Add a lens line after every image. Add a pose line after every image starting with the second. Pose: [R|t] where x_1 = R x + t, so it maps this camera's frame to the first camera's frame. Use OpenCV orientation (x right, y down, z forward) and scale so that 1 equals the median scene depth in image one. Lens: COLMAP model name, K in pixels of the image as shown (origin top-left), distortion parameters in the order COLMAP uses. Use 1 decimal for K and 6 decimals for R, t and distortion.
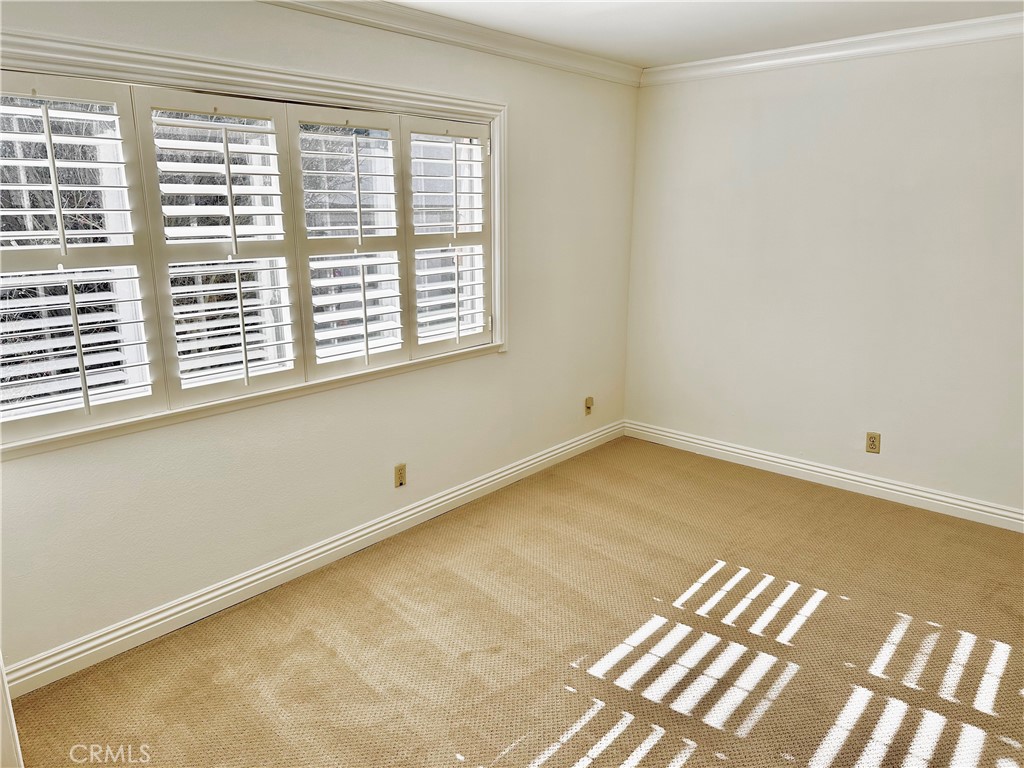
lens RADIAL K [[719.2, 0, 508.7], [0, 719.2, 386.9], [0, 0, 1]] dist [0.026255, -0.004125]
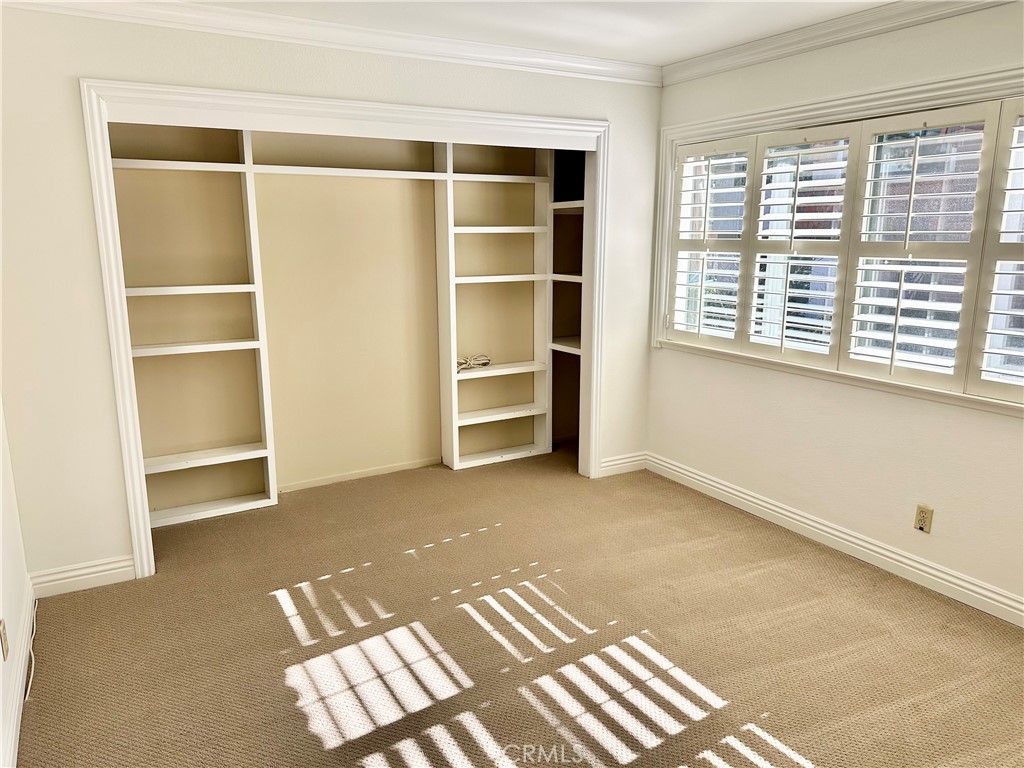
lens RADIAL K [[719.2, 0, 508.7], [0, 719.2, 381.6], [0, 0, 1]] dist [0.026255, -0.004125]
pose [[-0.307261, 0.188709, -0.932727, 1.026739], [-0.253266, 0.928576, 0.271300, -0.183917], [0.917304, 0.319588, -0.237521, 0.911225]]
